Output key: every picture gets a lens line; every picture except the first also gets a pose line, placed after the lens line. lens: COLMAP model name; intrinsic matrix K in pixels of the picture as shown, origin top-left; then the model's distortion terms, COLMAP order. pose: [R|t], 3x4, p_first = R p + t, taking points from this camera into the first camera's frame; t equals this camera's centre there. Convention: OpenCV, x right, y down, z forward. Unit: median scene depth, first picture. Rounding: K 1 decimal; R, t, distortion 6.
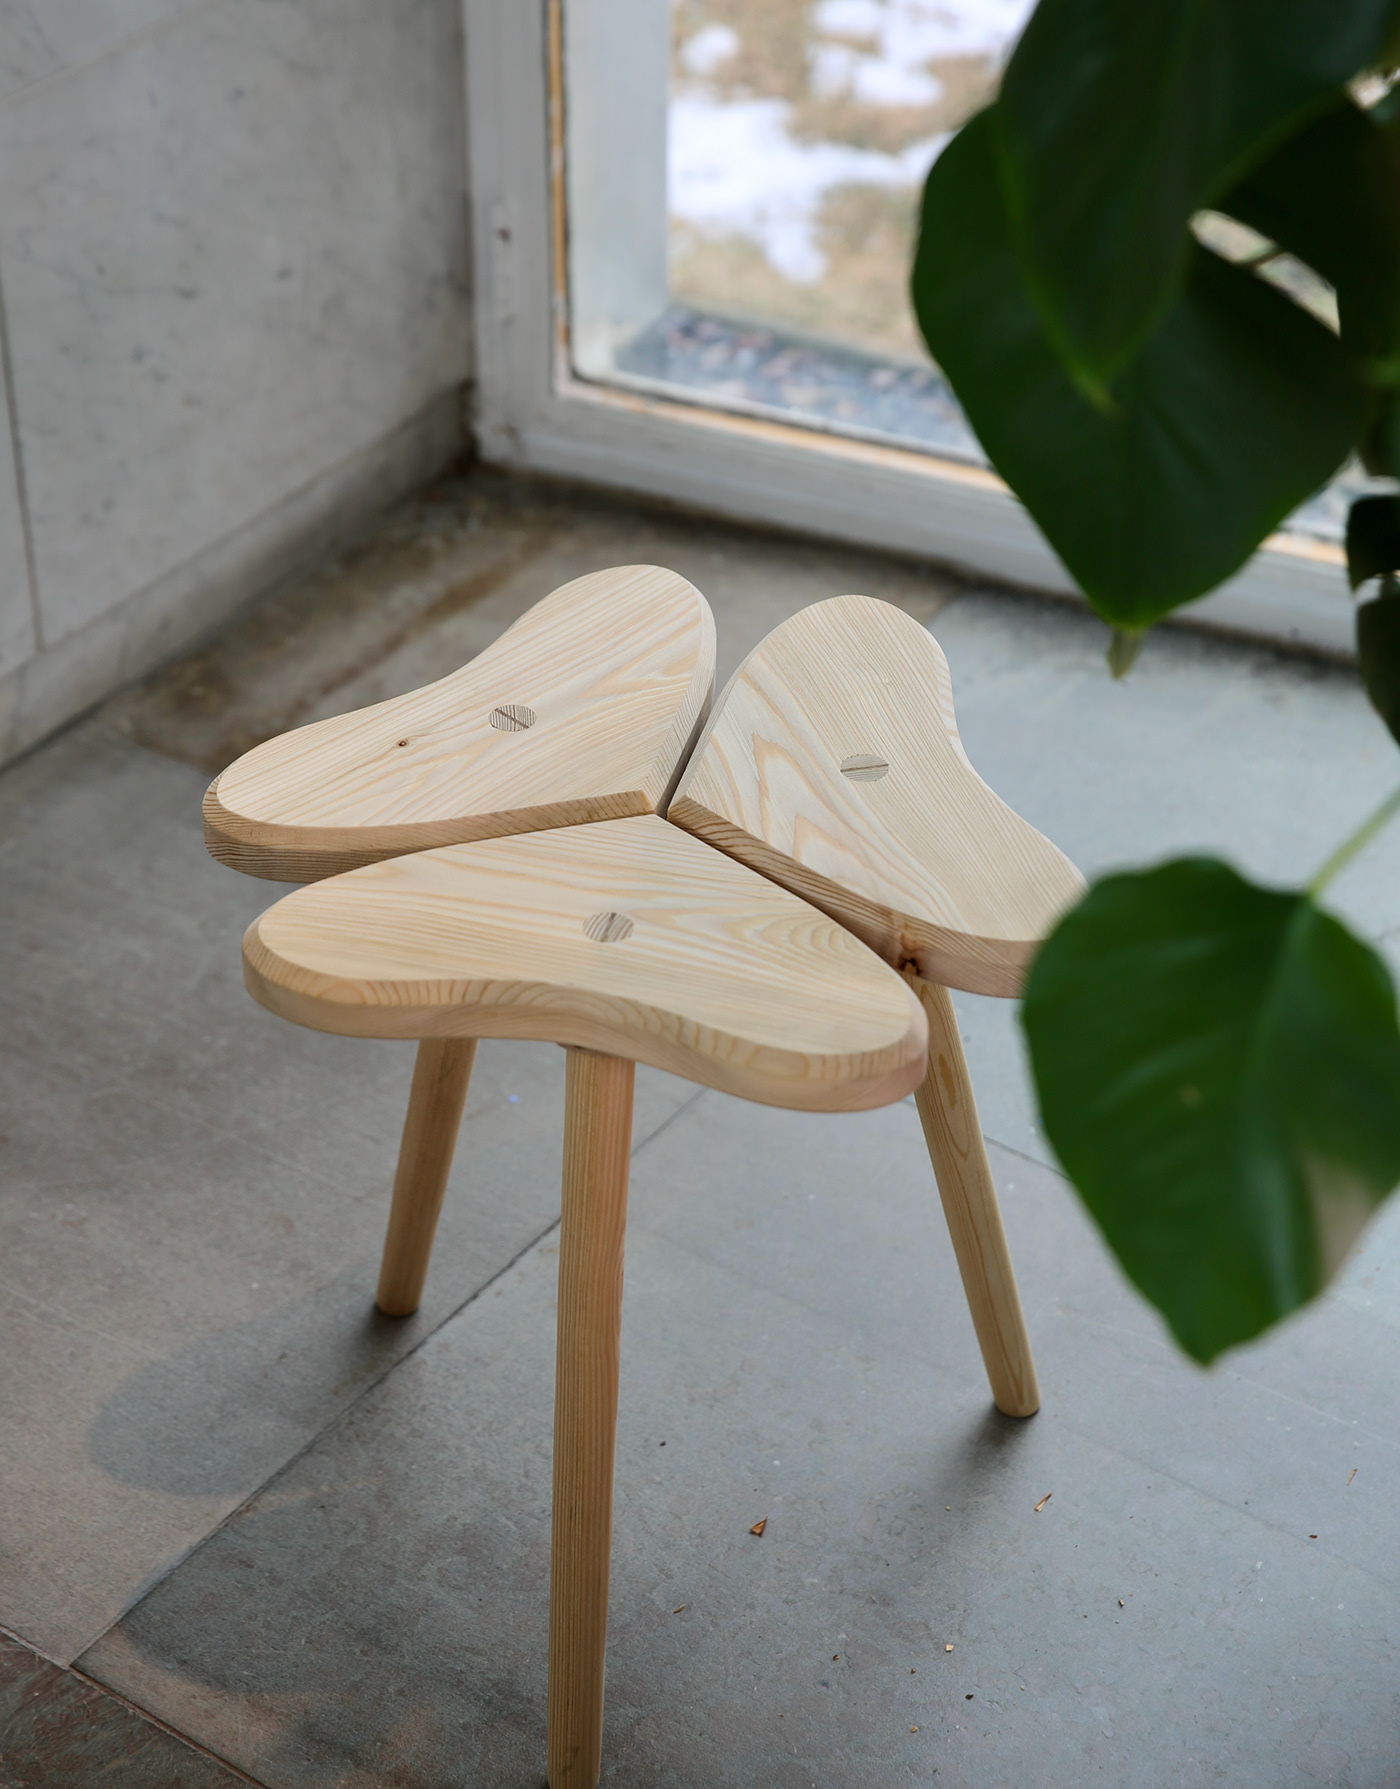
lens RADIAL K [[3954.8, 0, 700.0], [0, 3954.8, 894.5], [0, 0, 1]] dist [-0.013413, -0.045115]
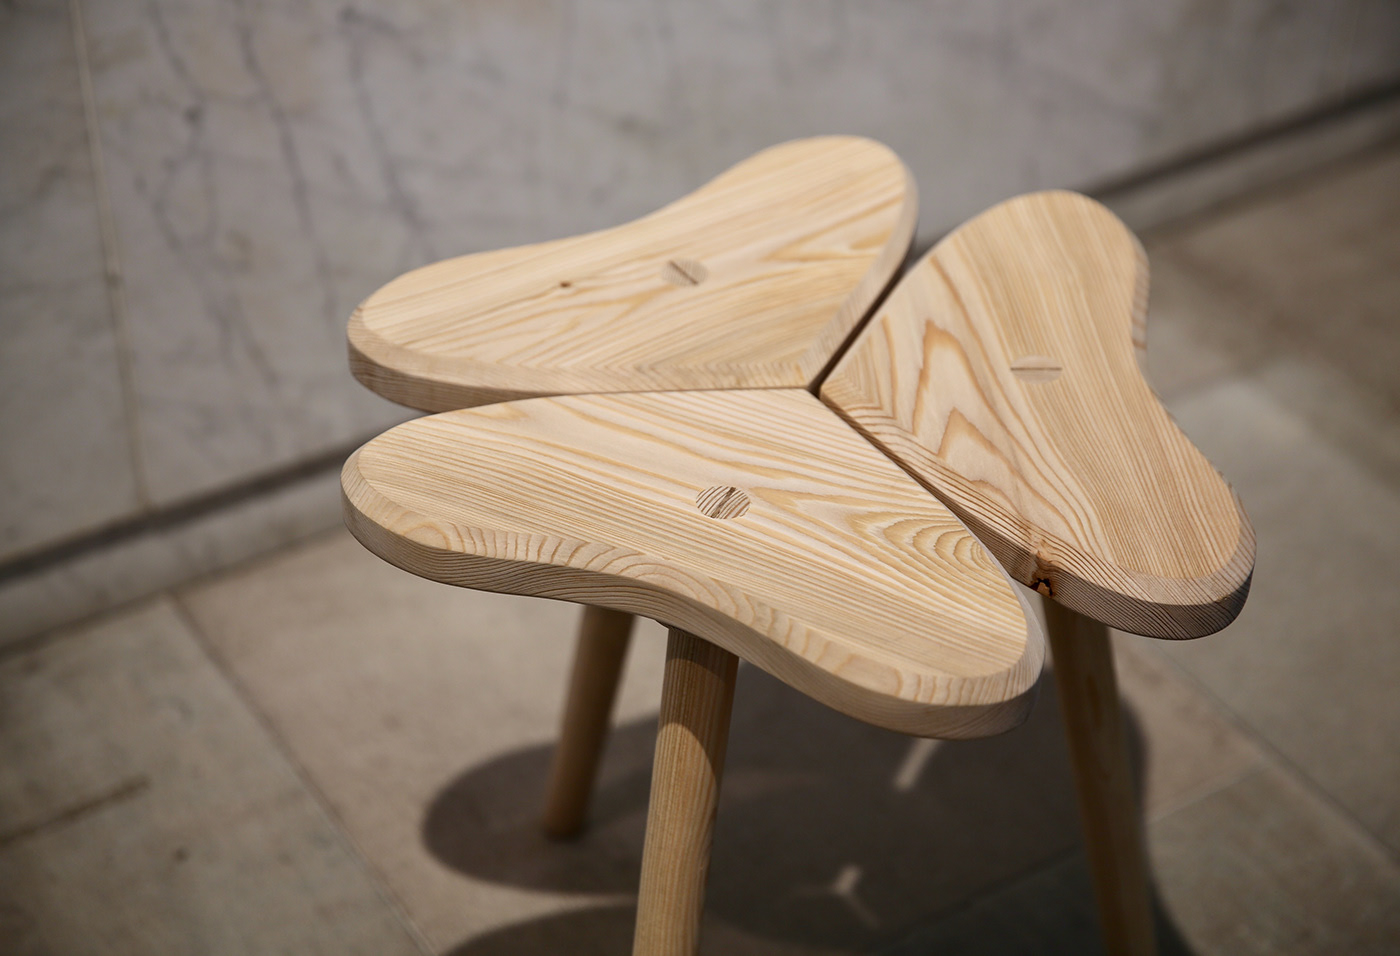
lens RADIAL K [[2822.5, 0, 700.0], [0, 2822.5, 478.0], [0, 0, 1]] dist [-0.025280, -0.036296]
pose [[0.981983, 0.130802, -0.136379, 0.060229], [-0.129104, 0.991403, 0.021263, -0.010628], [0.137988, -0.003273, 0.990429, 0.331470]]
